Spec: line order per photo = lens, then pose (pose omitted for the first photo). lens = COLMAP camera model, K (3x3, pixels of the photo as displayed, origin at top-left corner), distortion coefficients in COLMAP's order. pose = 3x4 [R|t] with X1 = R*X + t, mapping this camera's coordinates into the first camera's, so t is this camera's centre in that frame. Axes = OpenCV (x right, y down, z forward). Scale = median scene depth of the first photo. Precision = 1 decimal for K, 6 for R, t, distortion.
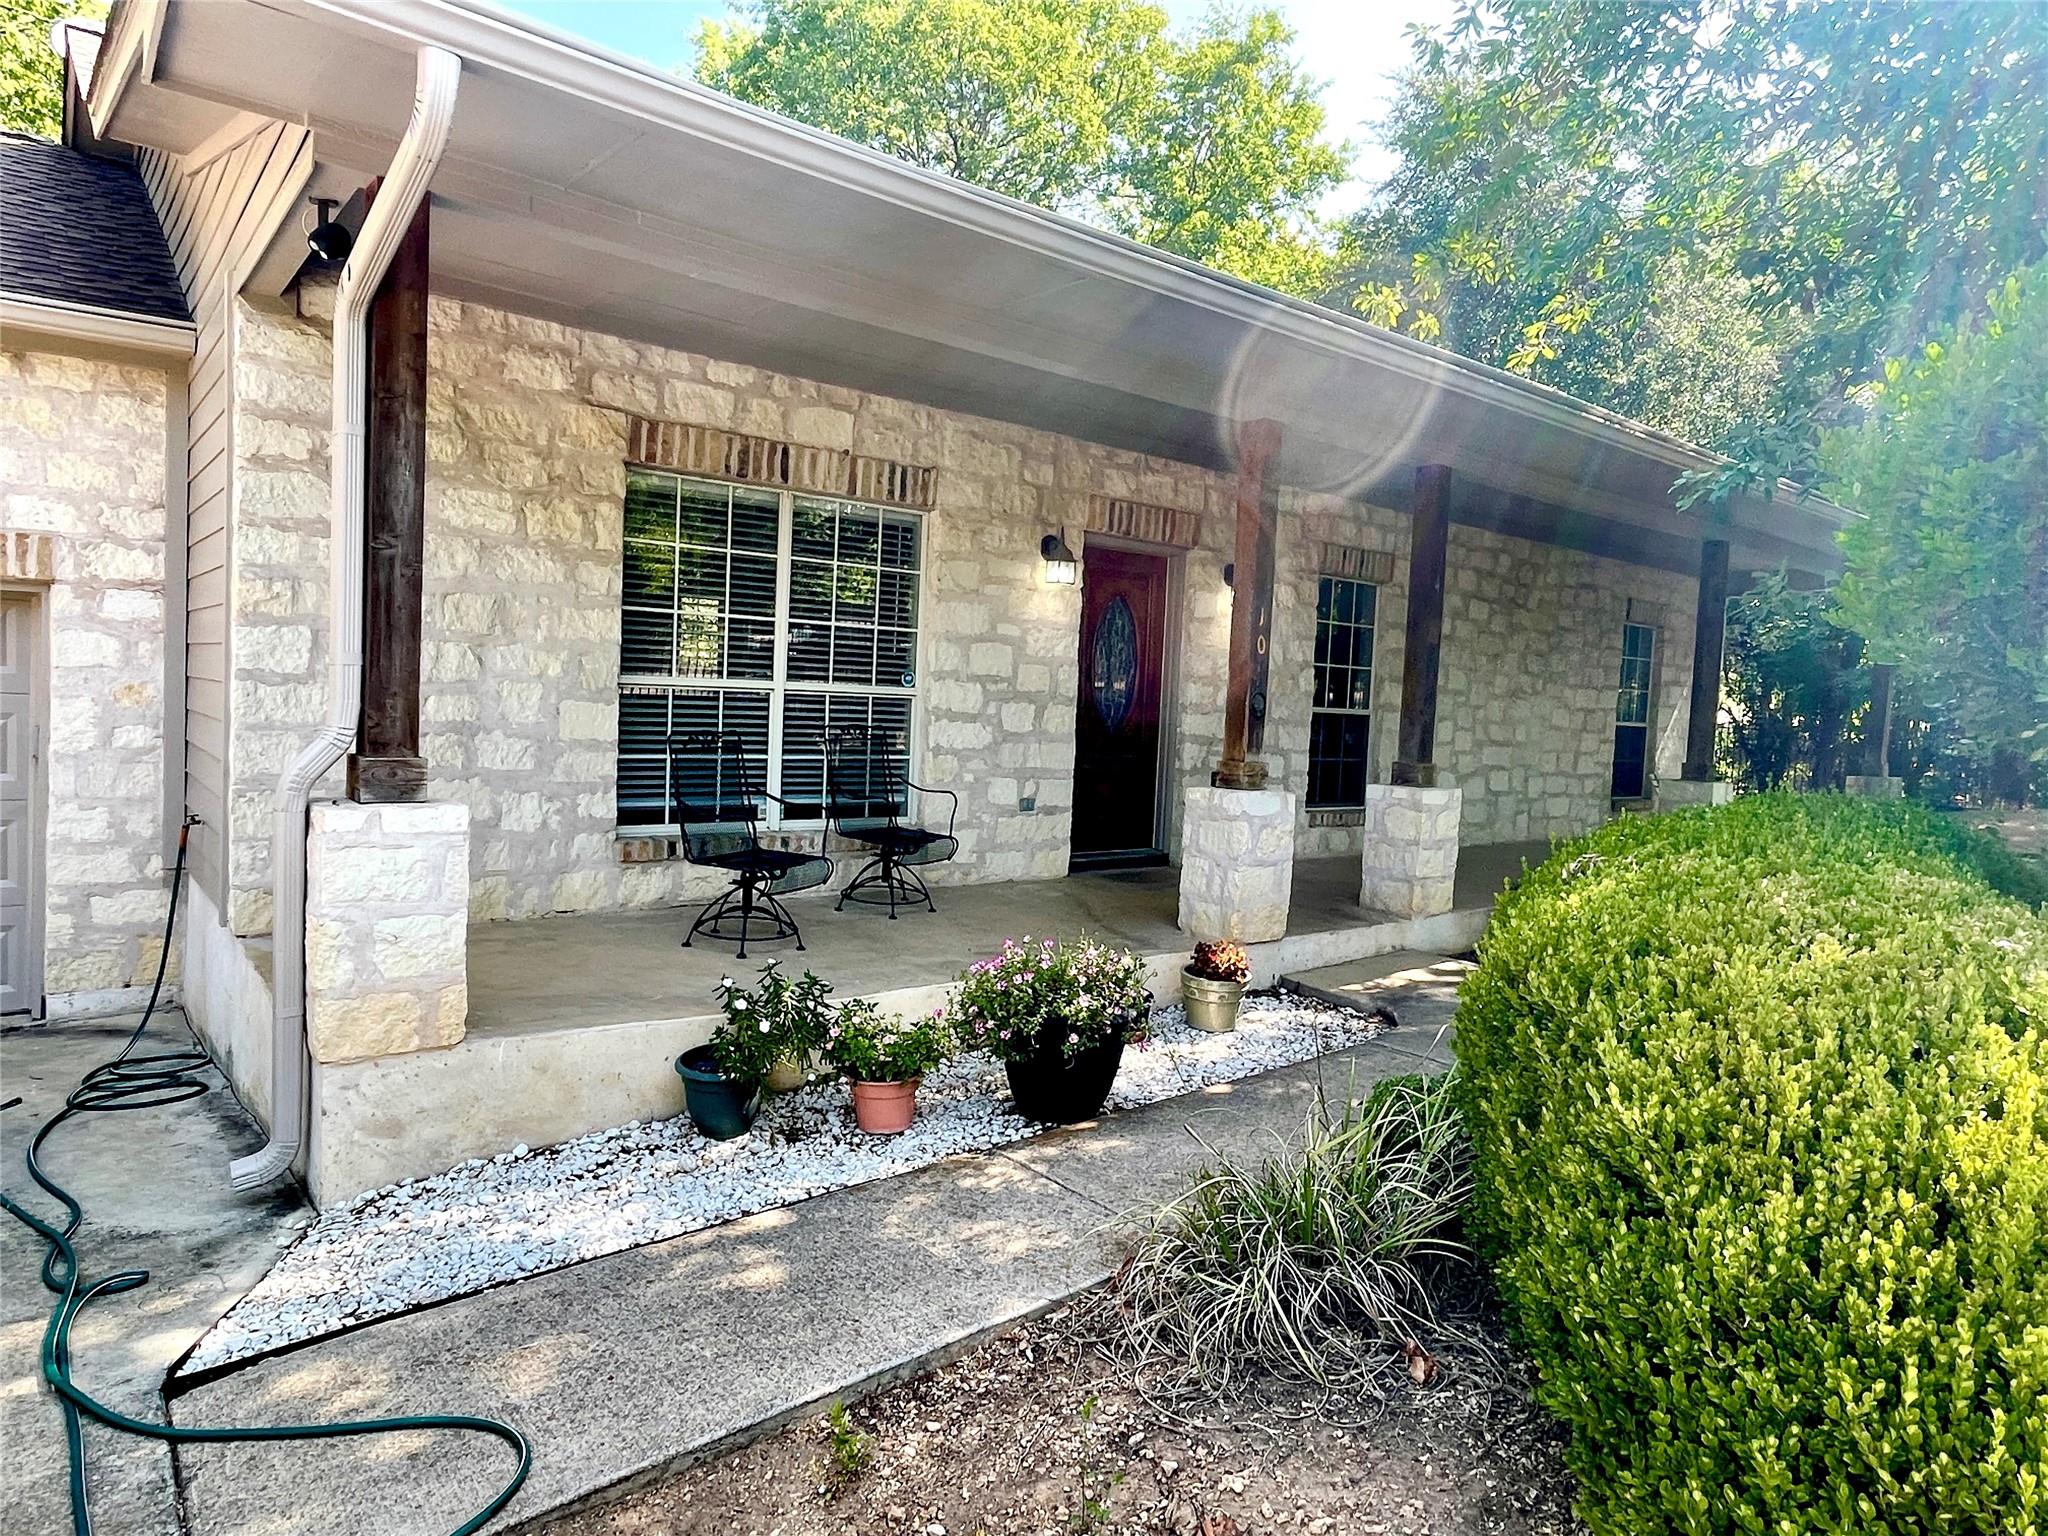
lens RADIAL K [[1257.4, 0, 1024.0], [0, 1257.4, 768.0], [0, 0, 1]] dist [0.005849, -0.000801]
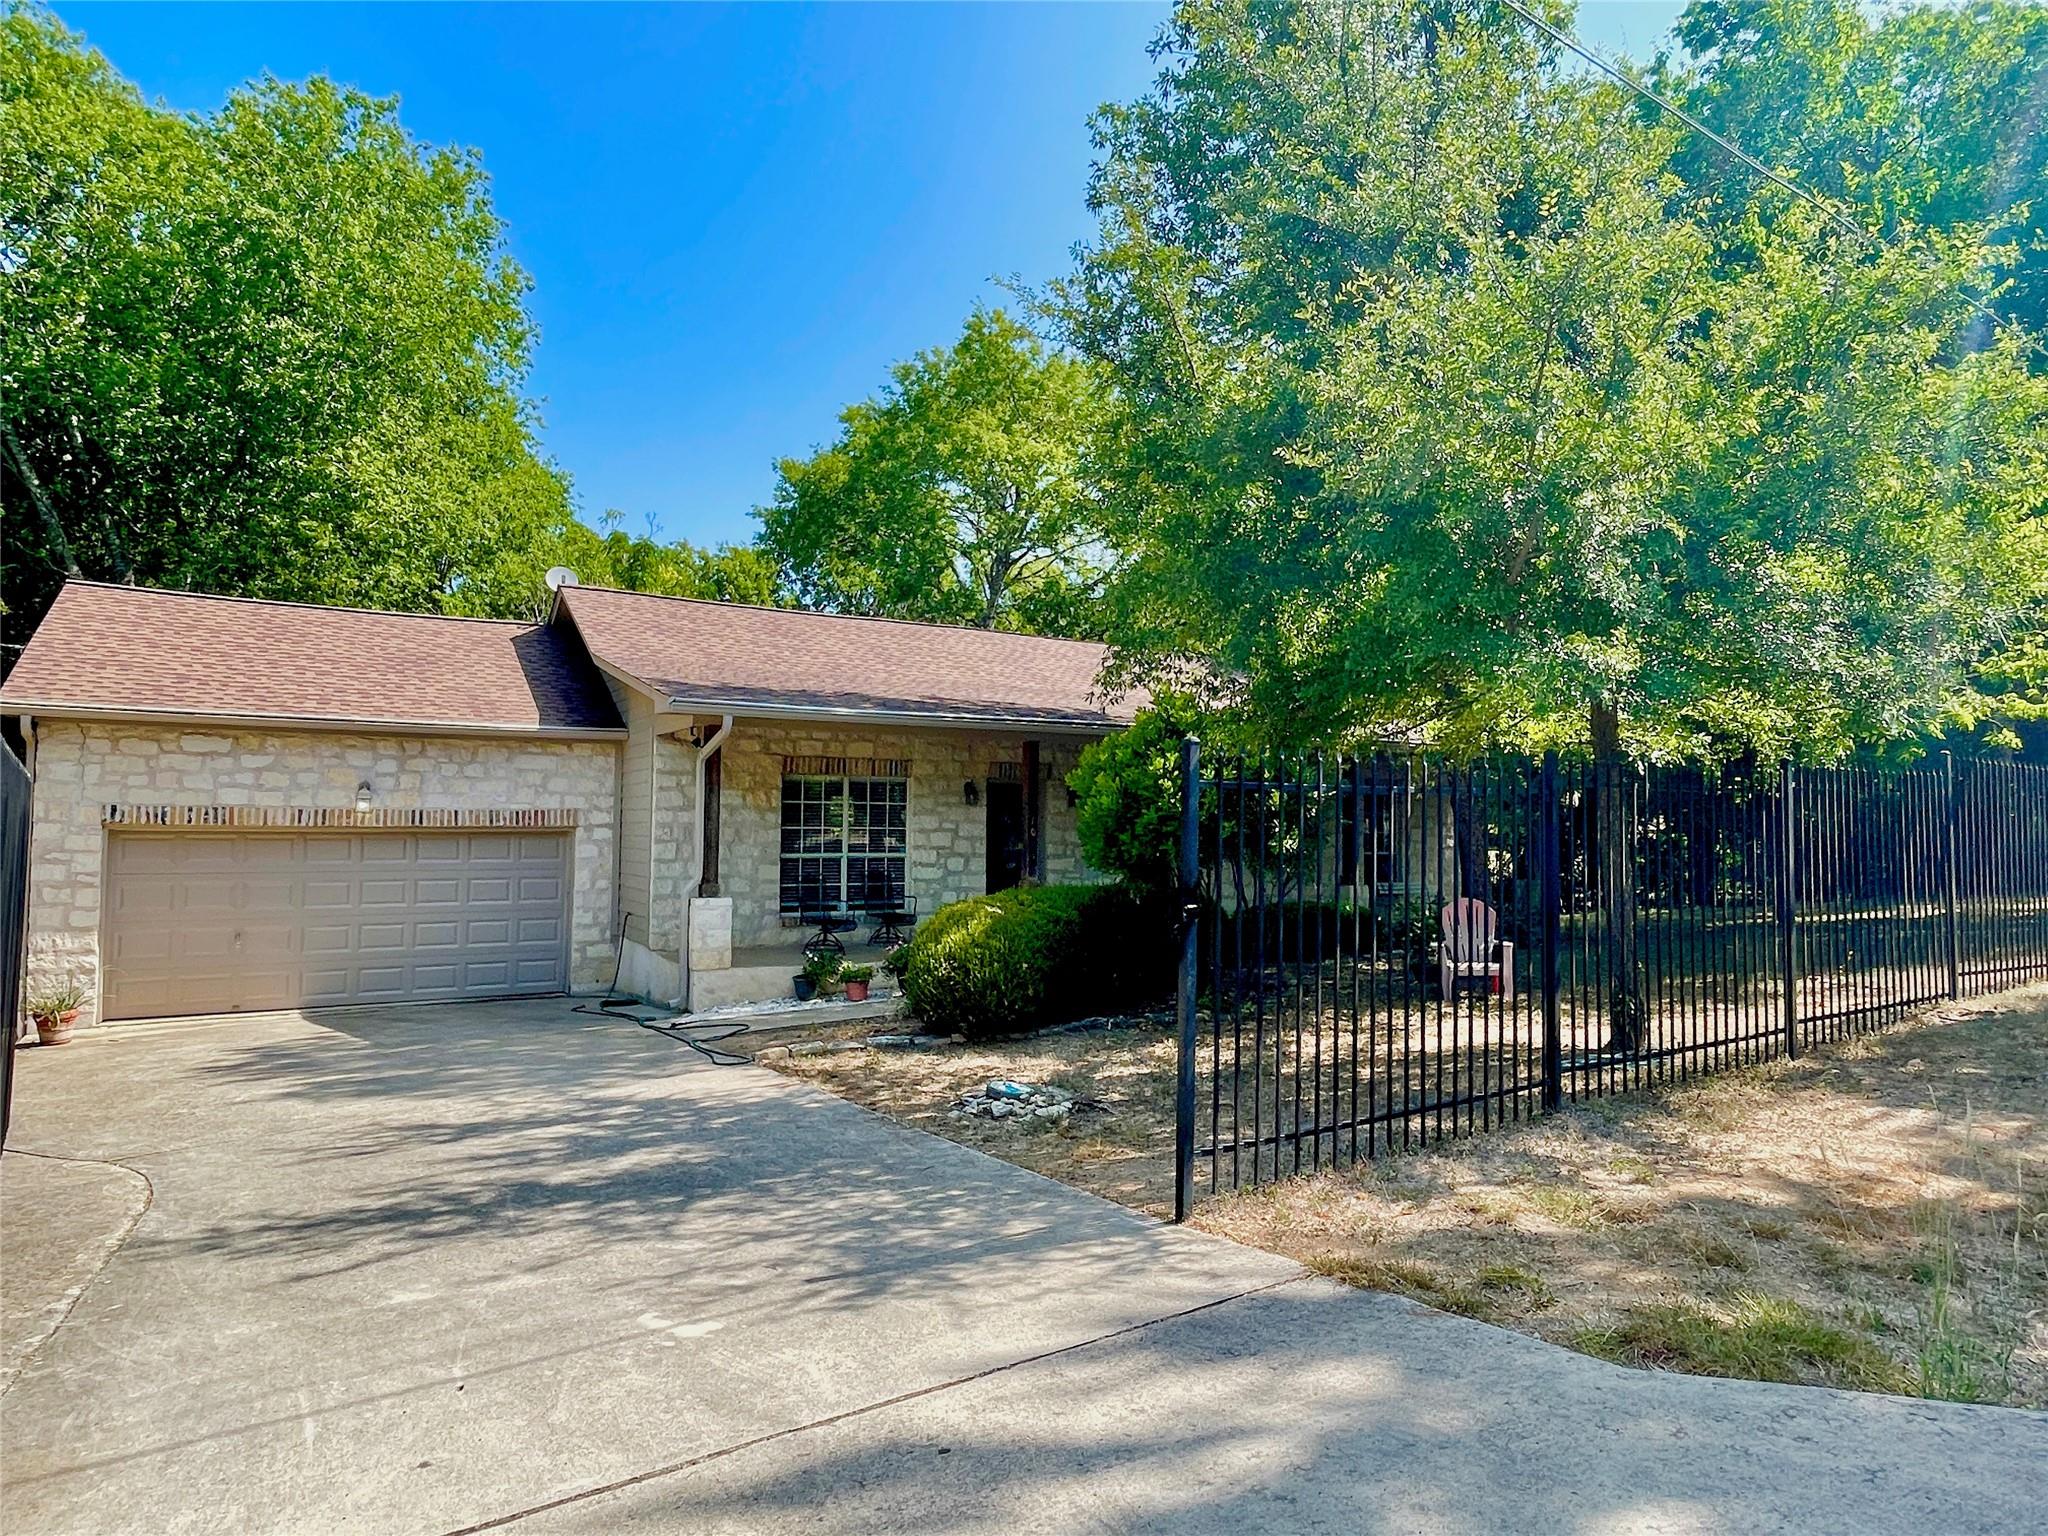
lens RADIAL K [[1167.2, 0, 1025.4], [0, 1167.2, 770.2], [0, 0, 1]] dist [-0.000328, -0.000029]
pose [[0.990245, -0.043557, -0.132354, 0.481575], [0.028394, 0.993033, -0.114362, 0.041940], [0.136413, 0.109488, 0.984583, -1.258945]]
